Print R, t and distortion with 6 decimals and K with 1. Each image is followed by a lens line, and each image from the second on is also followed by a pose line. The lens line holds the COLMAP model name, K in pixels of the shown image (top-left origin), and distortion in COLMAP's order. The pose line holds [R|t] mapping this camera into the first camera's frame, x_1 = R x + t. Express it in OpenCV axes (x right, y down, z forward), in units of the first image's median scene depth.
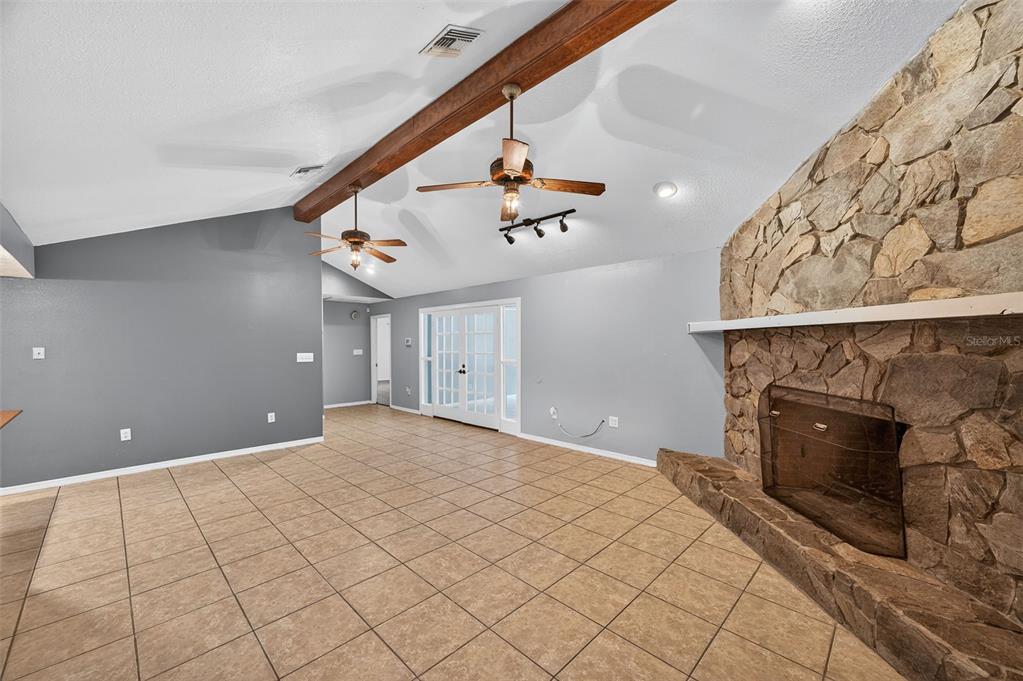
lens RADIAL K [[414.5, 0, 506.0], [0, 414.5, 339.6], [0, 0, 1]] dist [-0.001543, 0.000235]
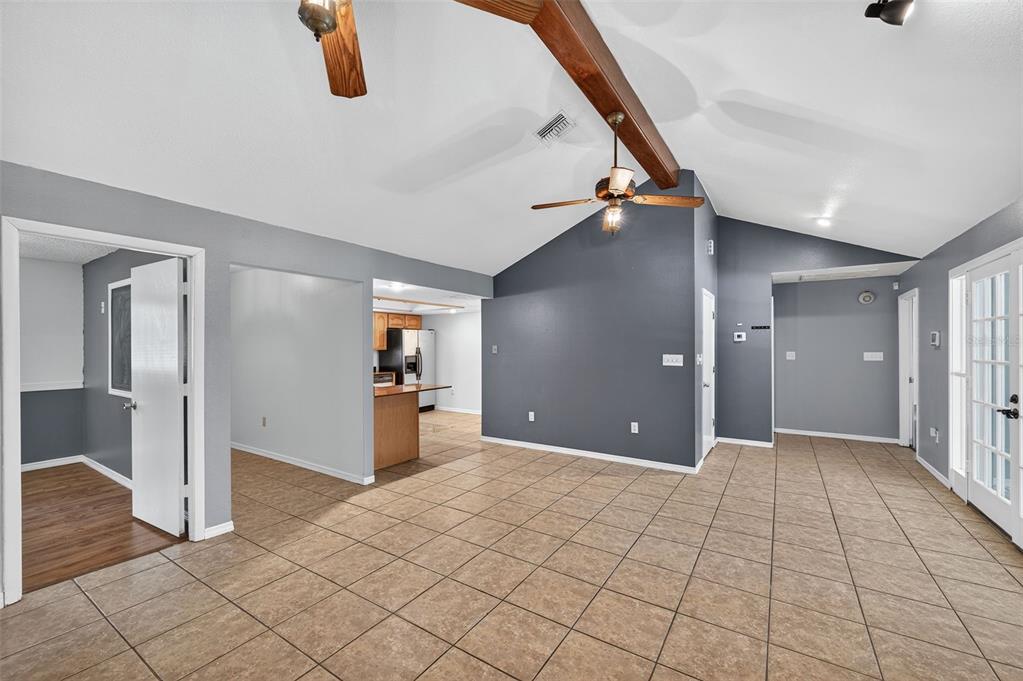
lens RADIAL K [[414.5, 0, 513.5], [0, 414.5, 343.9], [0, 0, 1]] dist [-0.001543, 0.000235]
pose [[0.195773, 0.000738, -0.980649, 0.261037], [0.009893, 0.999947, 0.002727, 0.008716], [0.980599, -0.010235, 0.195756, 0.643493]]
